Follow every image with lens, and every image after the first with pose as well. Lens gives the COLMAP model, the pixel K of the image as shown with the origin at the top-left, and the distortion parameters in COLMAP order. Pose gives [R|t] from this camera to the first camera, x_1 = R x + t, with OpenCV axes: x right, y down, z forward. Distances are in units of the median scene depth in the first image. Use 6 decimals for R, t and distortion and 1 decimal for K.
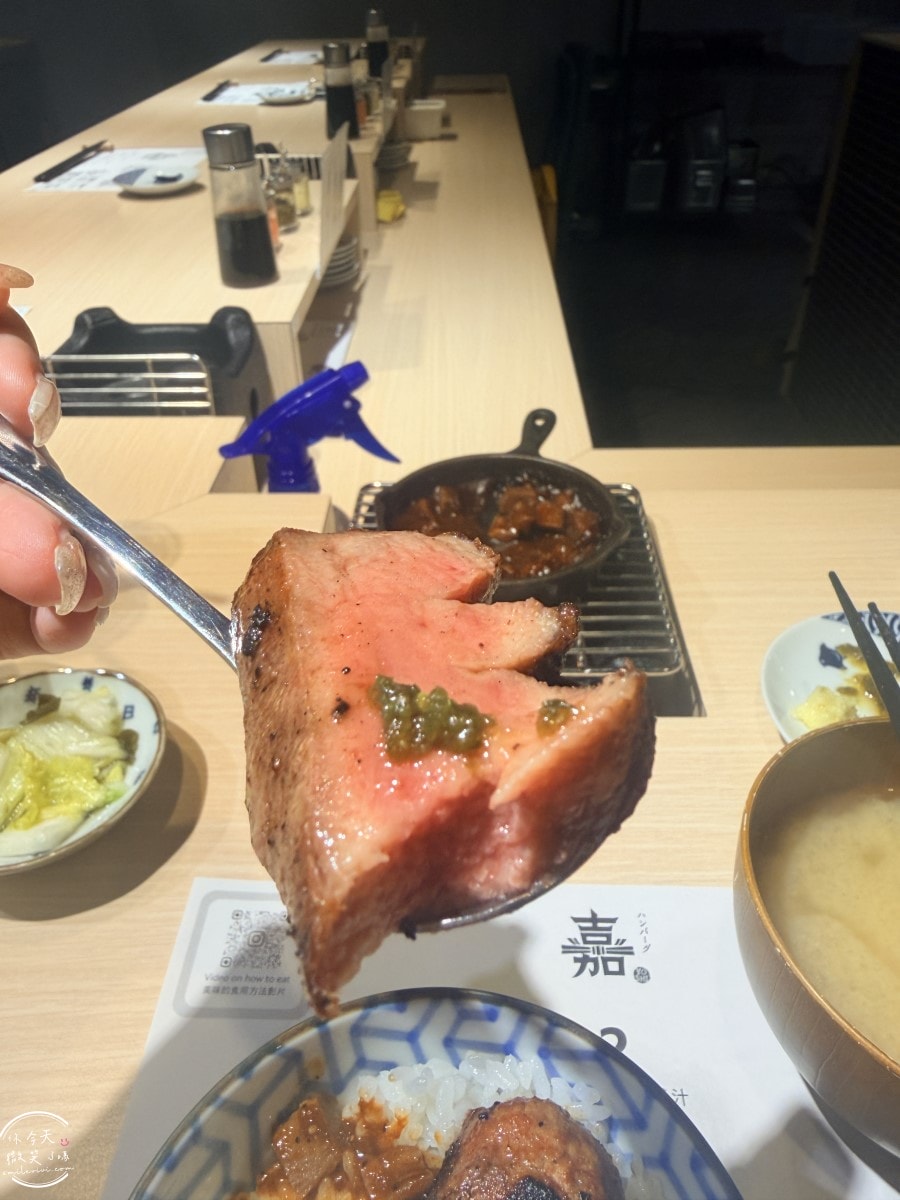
lens RADIAL K [[848.2, 0, 434.6], [0, 848.2, 572.0], [0, 0, 1]] dist [-0.004917, -0.010420]
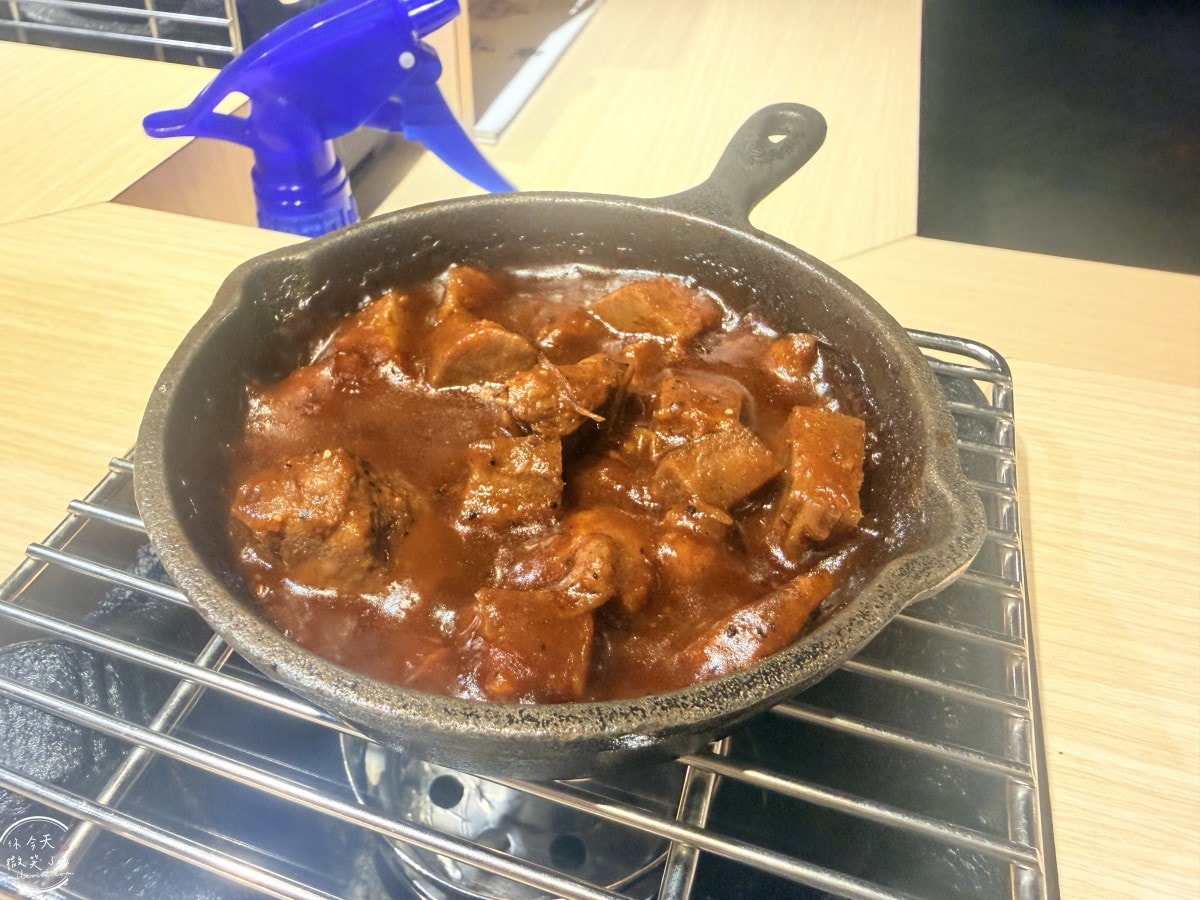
lens RADIAL K [[821.0, 0, 550.8], [0, 821.0, 453.3], [0, 0, 1]] dist [0.019240, -0.000319]
pose [[0.961630, 0.207524, -0.179447, 0.090733], [-0.178414, 0.969923, 0.165586, -0.062531], [0.208413, -0.127216, 0.969732, 0.454484]]
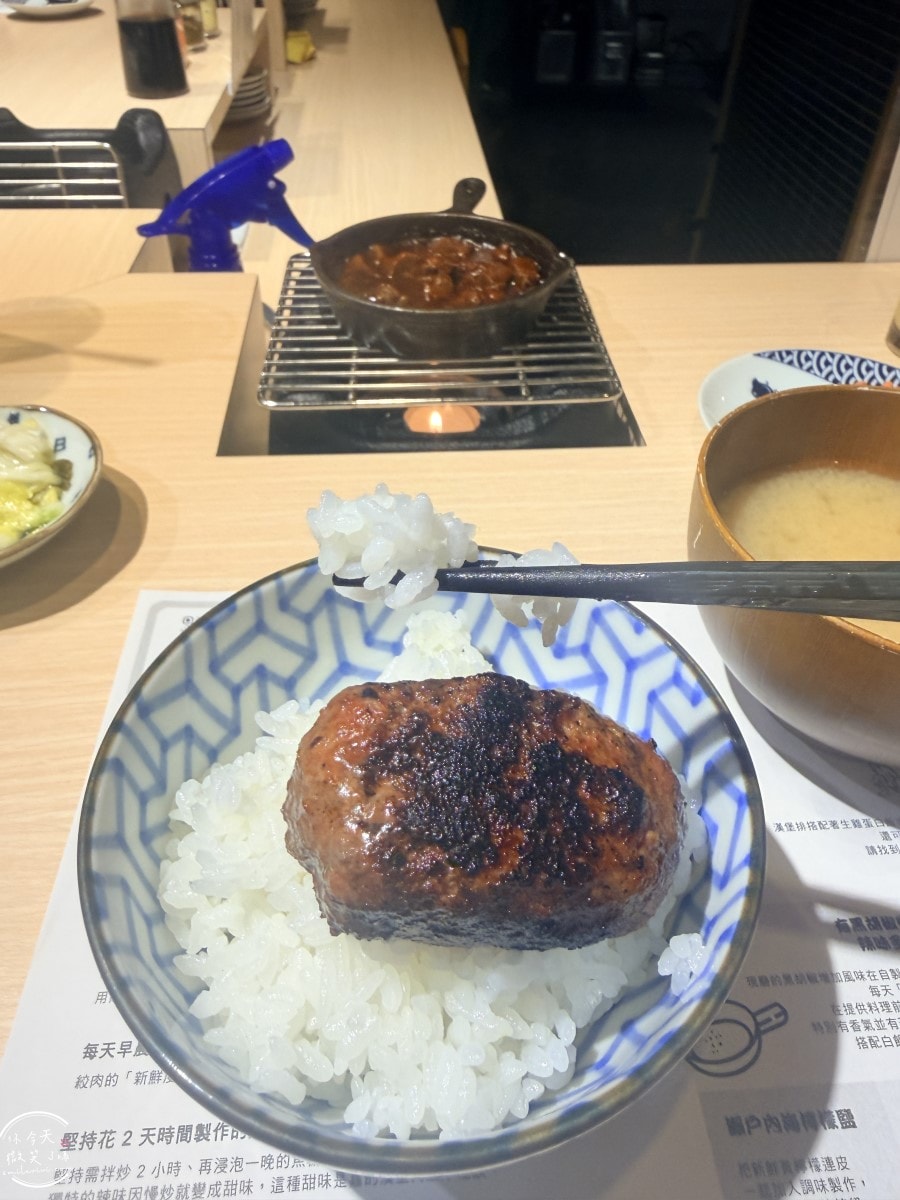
lens RADIAL K [[848.2, 0, 425.5], [0, 848.2, 525.2], [0, 0, 1]] dist [-0.004917, -0.010420]
pose [[0.995676, -0.027953, 0.088583, -0.020901], [0.022881, 0.998068, 0.057761, 0.117065], [-0.090027, -0.055485, 0.994393, 0.003431]]
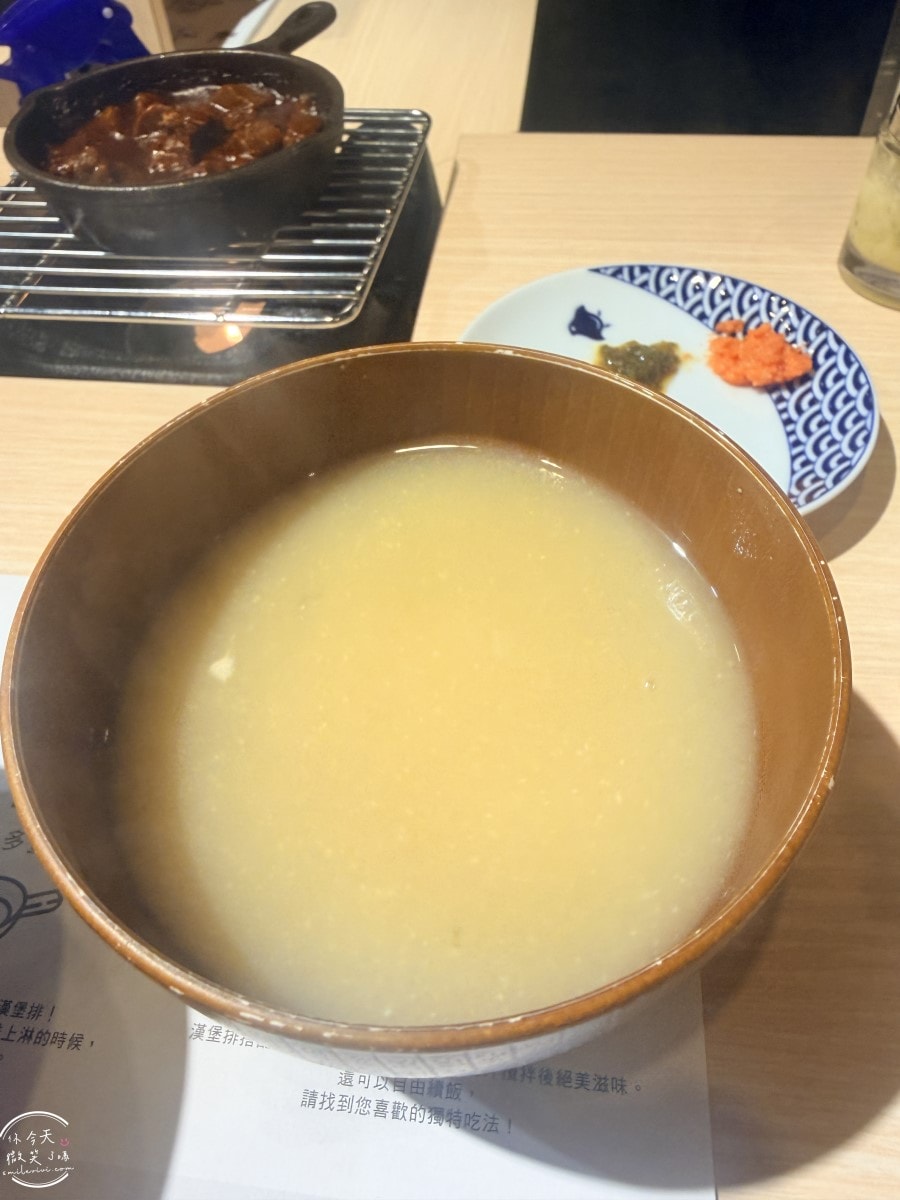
lens RADIAL K [[848.2, 0, 449.5], [0, 848.2, 556.2], [0, 0, 1]] dist [-0.004917, -0.010420]
pose [[0.994974, 0.063371, -0.077534, 0.252215], [-0.044330, 0.973024, 0.226405, 0.080631], [0.089790, -0.221829, 0.970943, 0.150994]]
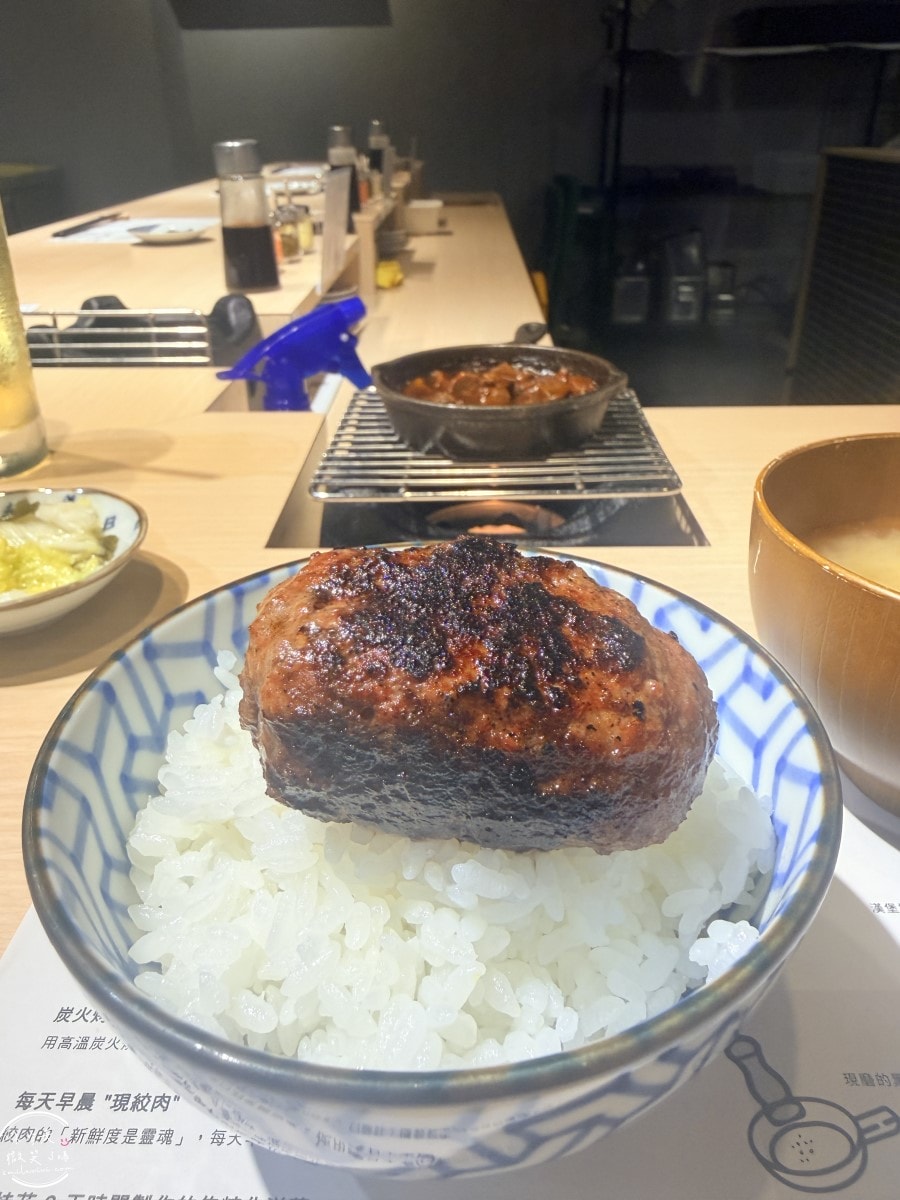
lens RADIAL K [[848.2, 0, 434.1], [0, 848.2, 579.9], [0, 0, 1]] dist [-0.004917, -0.010420]
pose [[0.999988, 0.003201, 0.003821, 0.001673], [-0.002580, 0.988263, -0.152741, 0.208364], [-0.004265, 0.152729, 0.988259, 0.032761]]
